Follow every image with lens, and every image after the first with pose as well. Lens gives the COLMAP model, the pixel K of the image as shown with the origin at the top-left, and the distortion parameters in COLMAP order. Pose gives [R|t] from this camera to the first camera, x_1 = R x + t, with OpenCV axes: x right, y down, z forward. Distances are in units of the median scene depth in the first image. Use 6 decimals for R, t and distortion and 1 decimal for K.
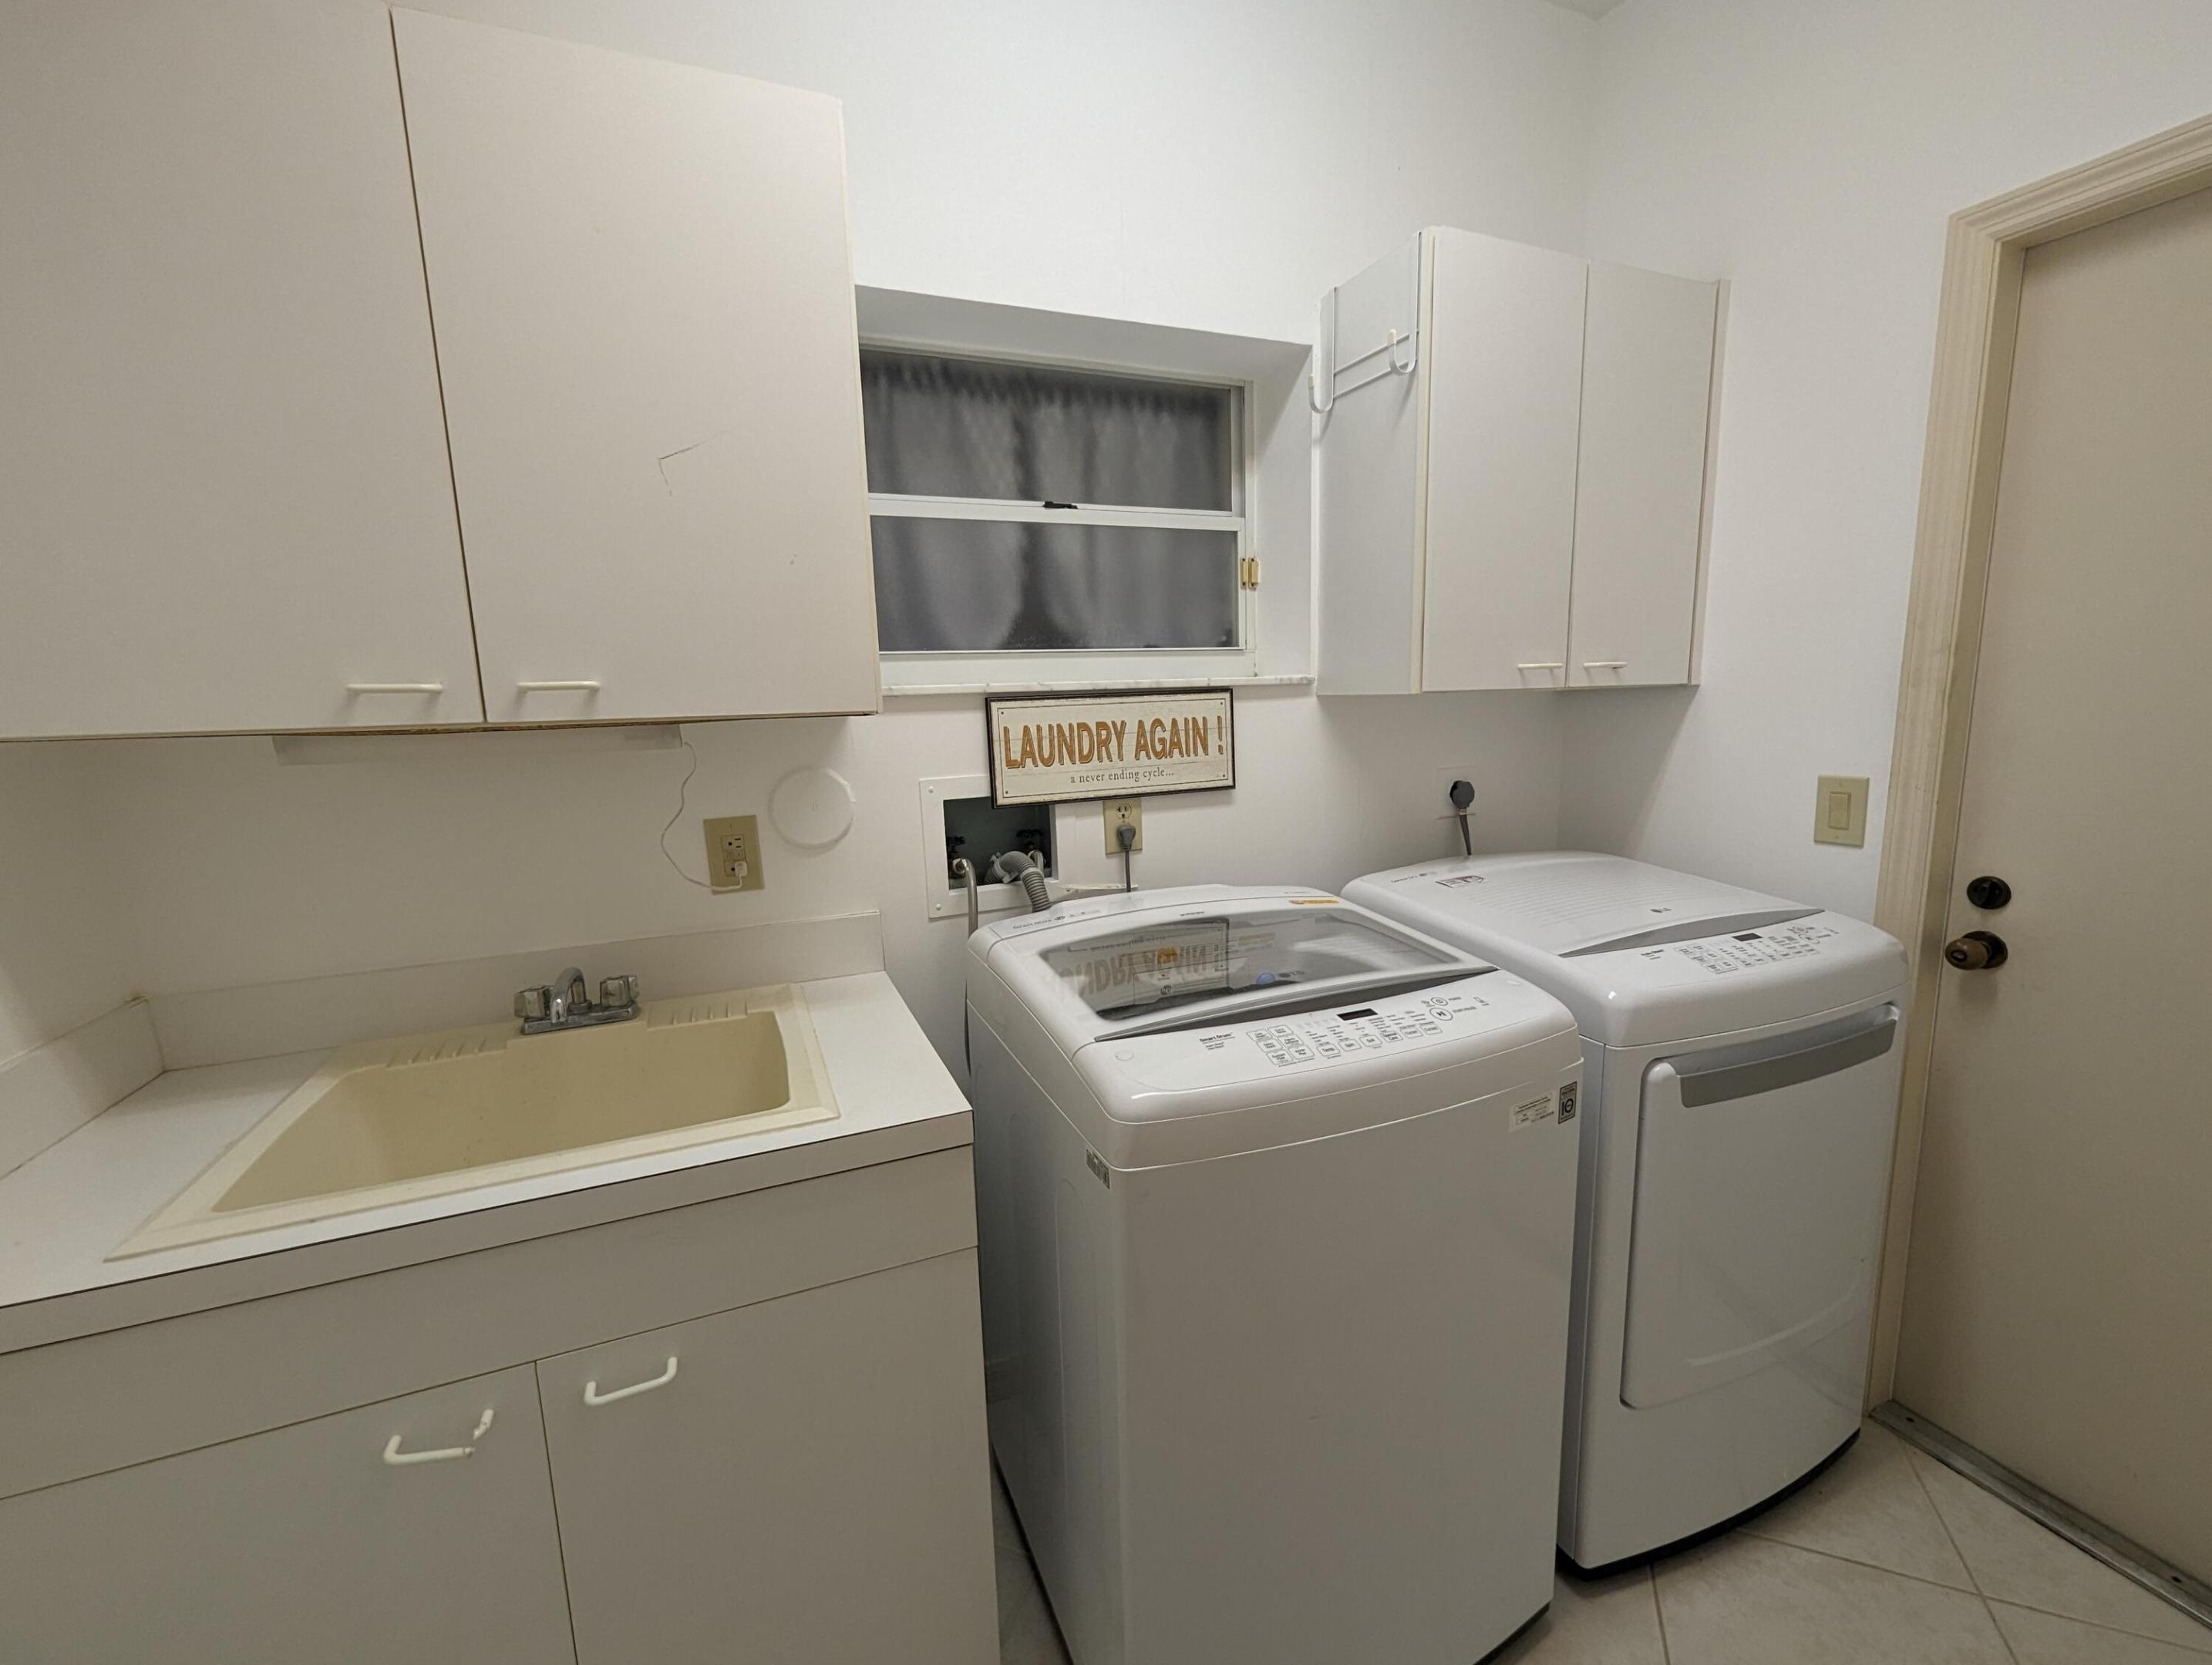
lens RADIAL K [[922.2, 0, 1027.5], [0, 922.2, 861.3], [0, 0, 1]] dist [-0.000516, 0.000966]
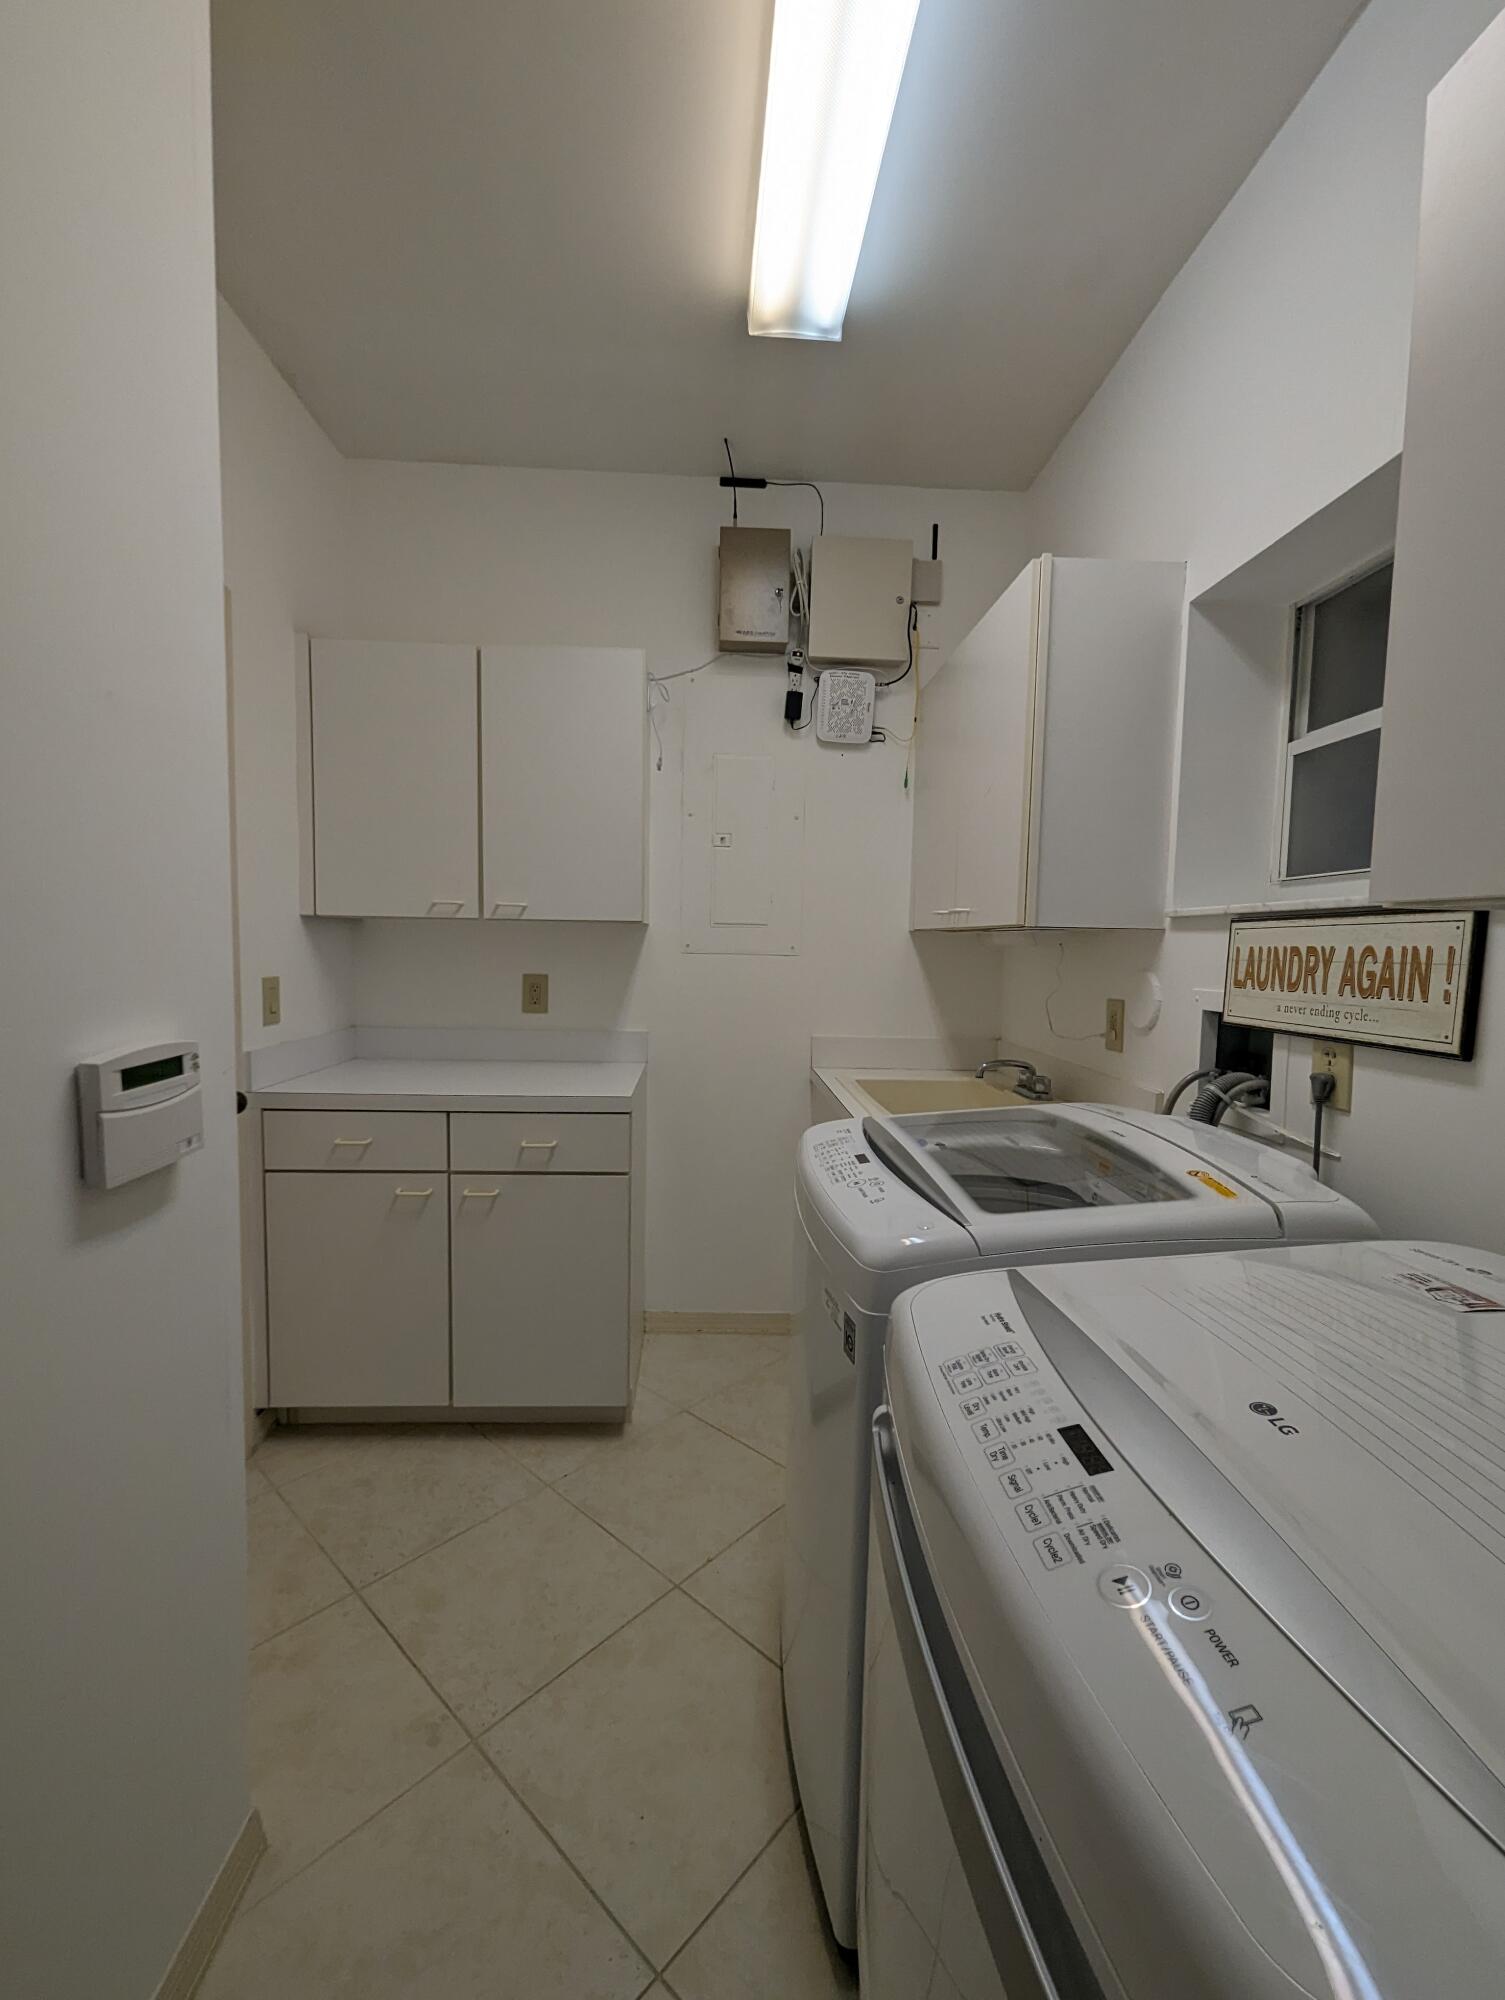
lens RADIAL K [[833.9, 0, 749.7], [0, 833.9, 1005.3], [0, 0, 1]] dist [-0.000516, 0.000966]
pose [[-0.334563, 0.103212, -0.936704, 0.976816], [-0.150473, 0.975380, 0.161219, -0.142825], [0.930282, 0.194886, -0.310796, 0.756865]]
